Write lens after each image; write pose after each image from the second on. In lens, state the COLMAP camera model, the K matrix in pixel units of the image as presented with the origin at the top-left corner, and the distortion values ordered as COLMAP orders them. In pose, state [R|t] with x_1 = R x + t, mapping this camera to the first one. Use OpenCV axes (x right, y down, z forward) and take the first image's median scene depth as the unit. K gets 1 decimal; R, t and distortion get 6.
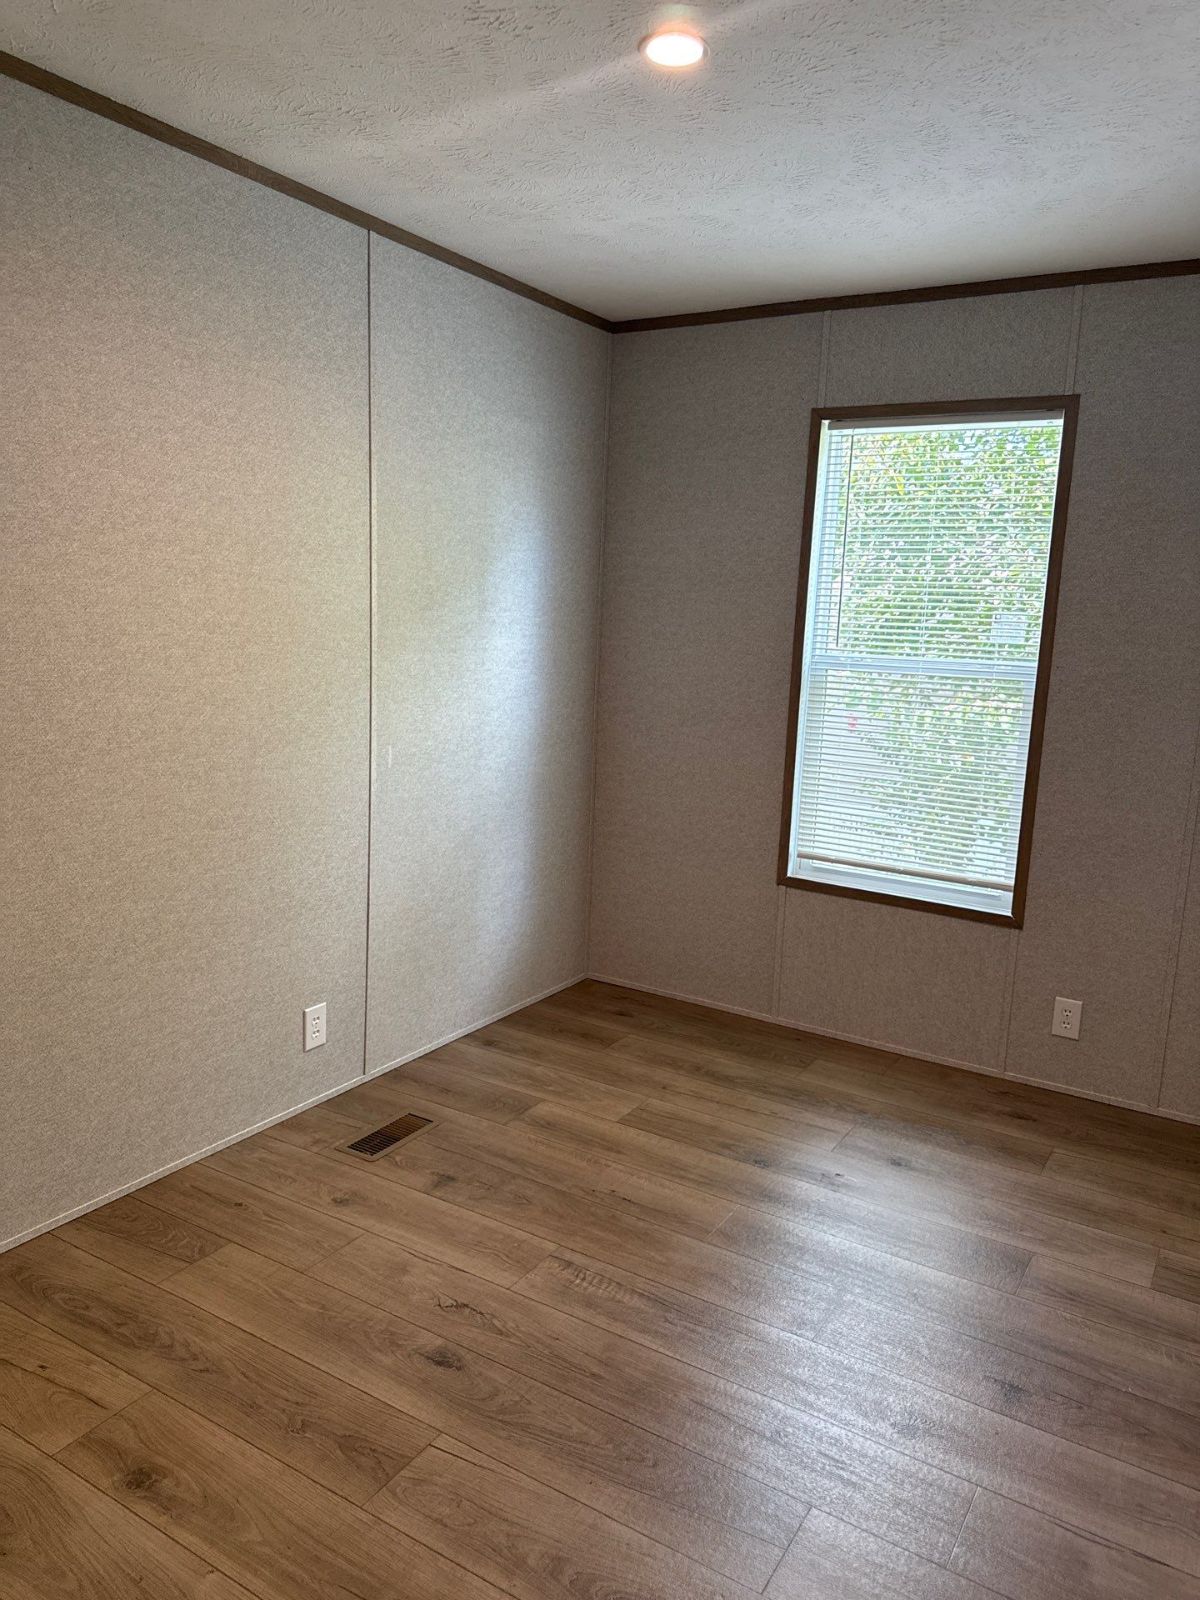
lens RADIAL K [[1154.8, 0, 611.6], [0, 1154.8, 835.3], [0, 0, 1]] dist [0.021274, -0.024170]
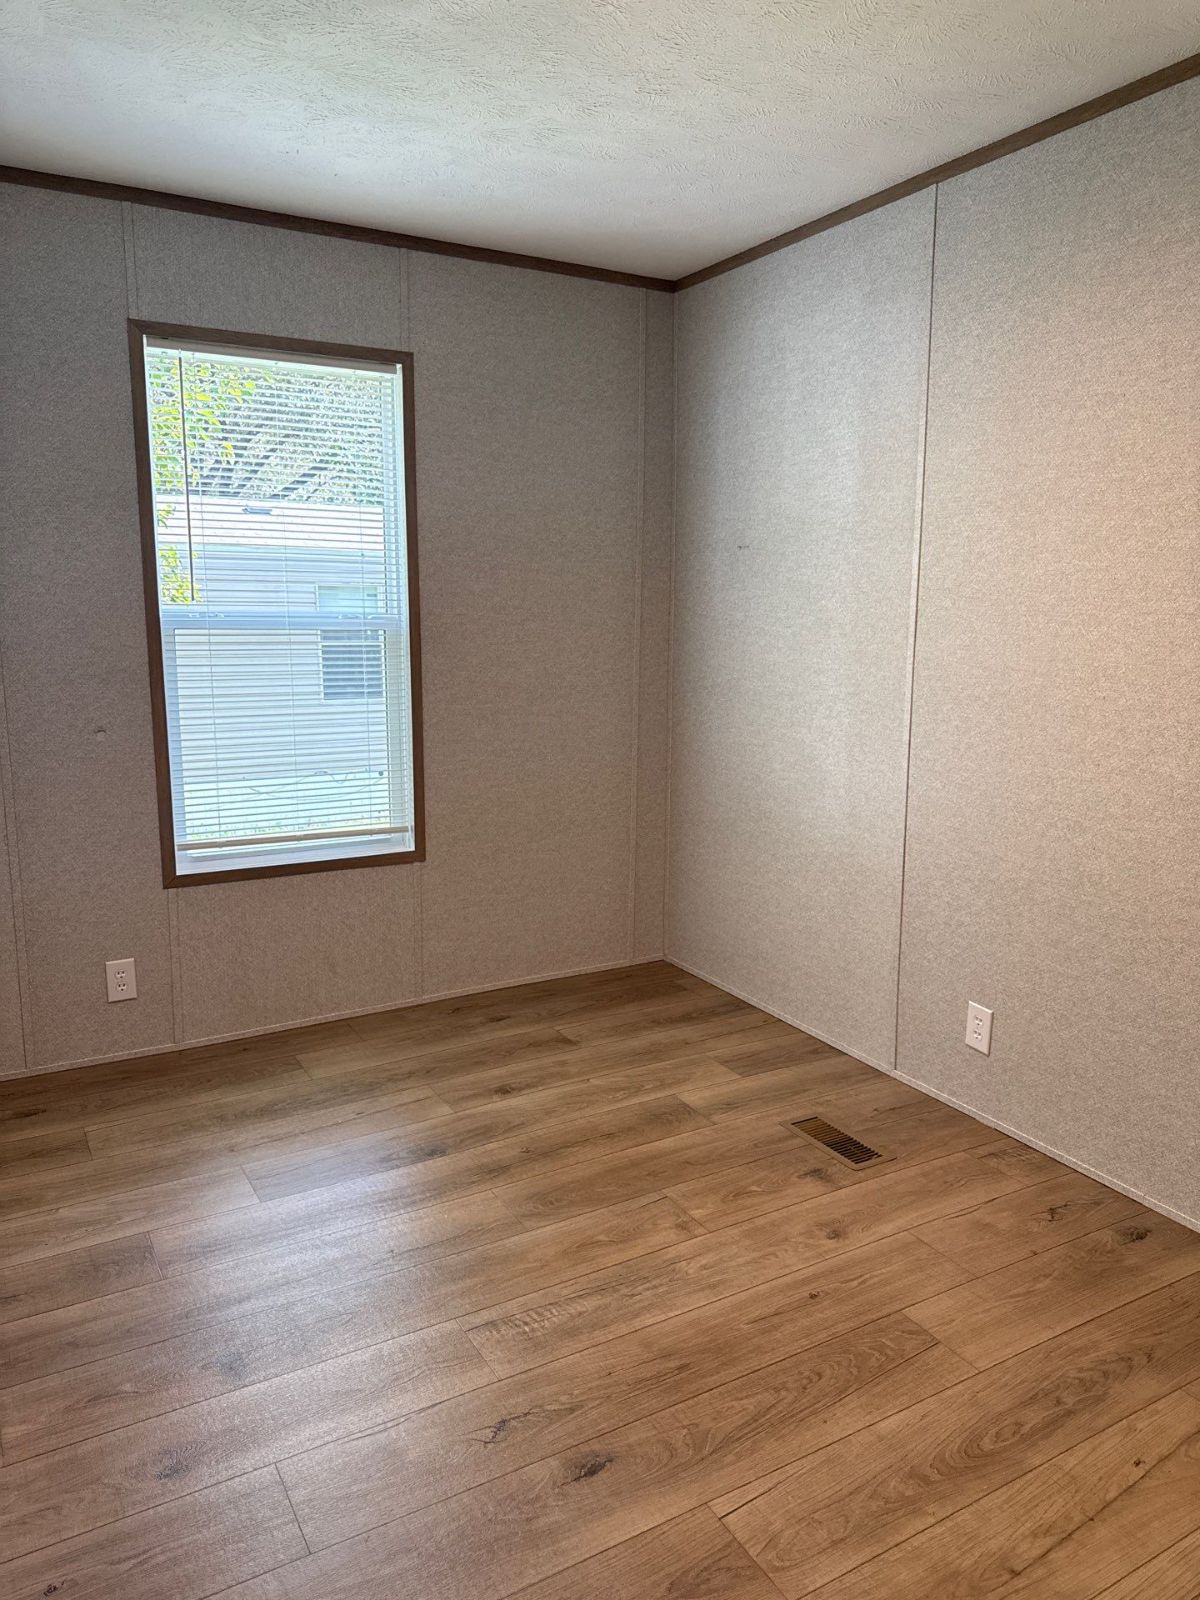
lens RADIAL K [[1154.8, 0, 611.4], [0, 1154.8, 810.6], [0, 0, 1]] dist [0.021274, -0.024170]
pose [[0.475624, -0.206355, 0.855102, -0.461841], [0.193790, 0.972792, 0.126966, -0.063672], [-0.858037, 0.105322, 0.502672, 0.322735]]
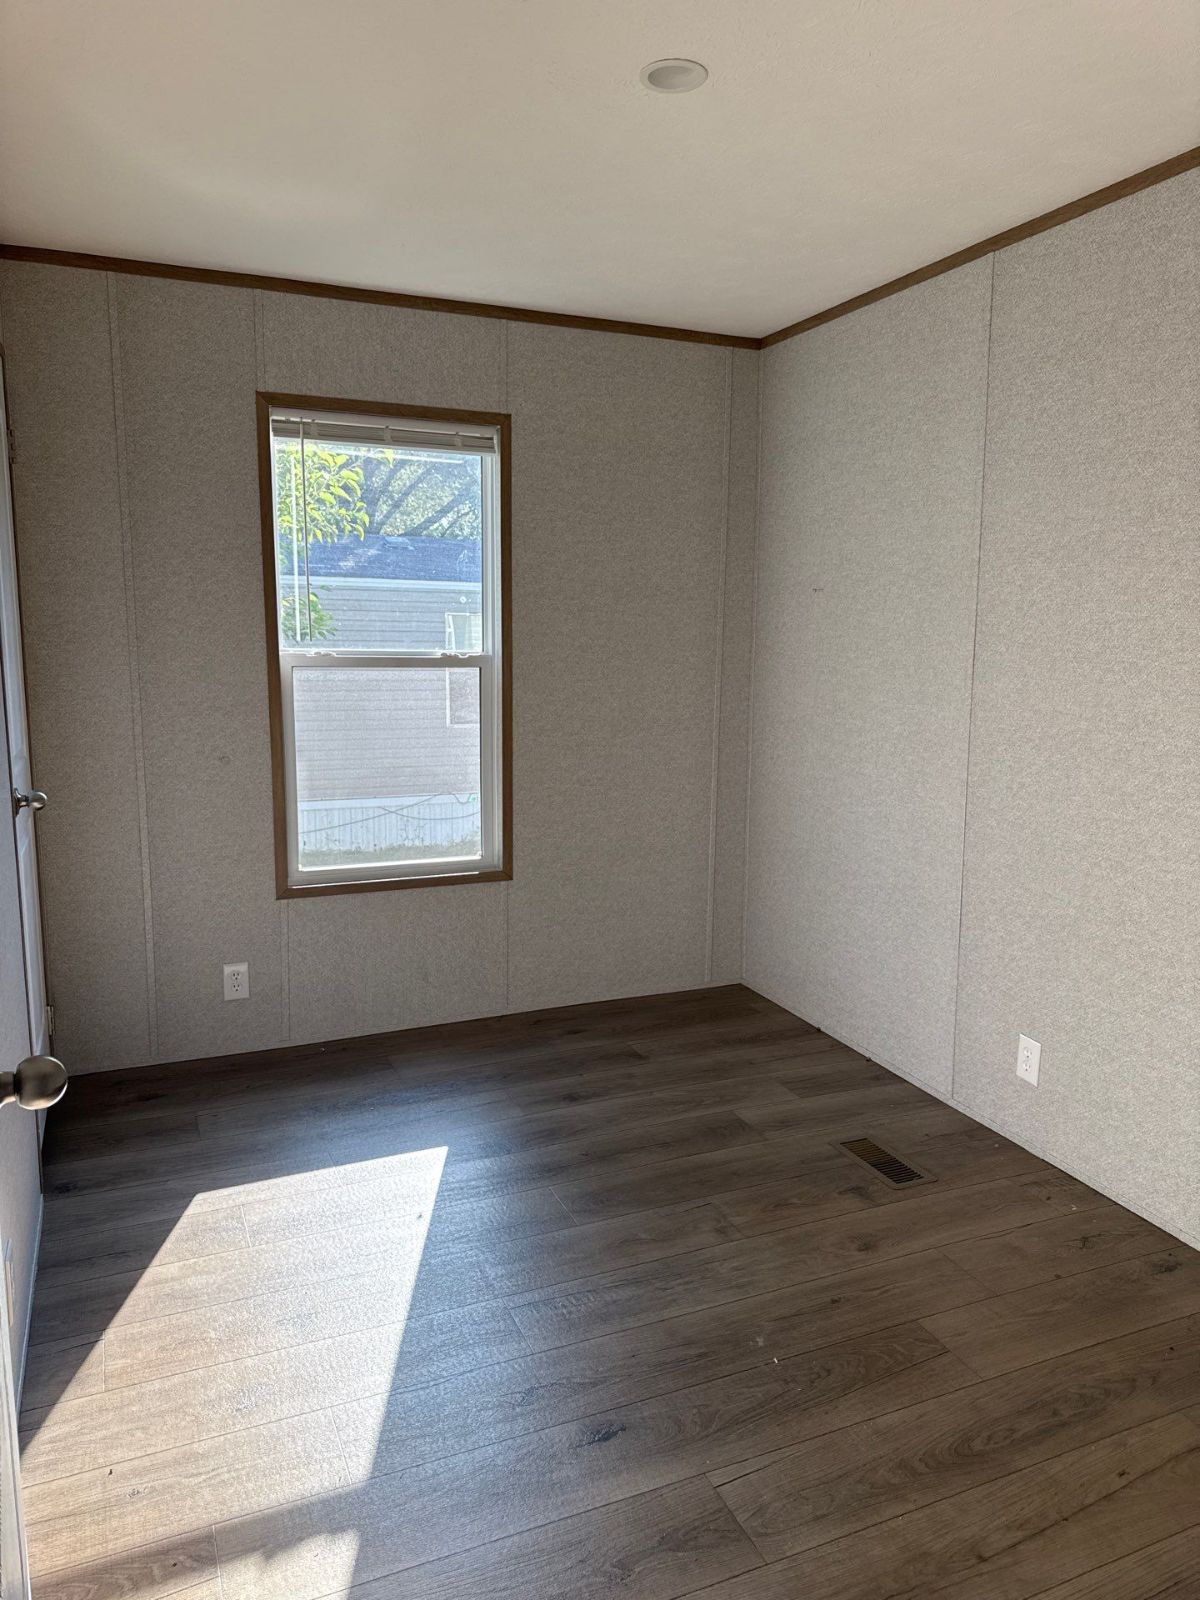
lens RADIAL K [[1154.8, 0, 609.1], [0, 1154.8, 808.4], [0, 0, 1]] dist [0.021274, -0.024170]
pose [[0.574850, -0.175894, 0.799130, -0.486271], [0.183300, 0.979484, 0.083735, -0.065128], [-0.797464, 0.098346, 0.595298, 0.249370]]
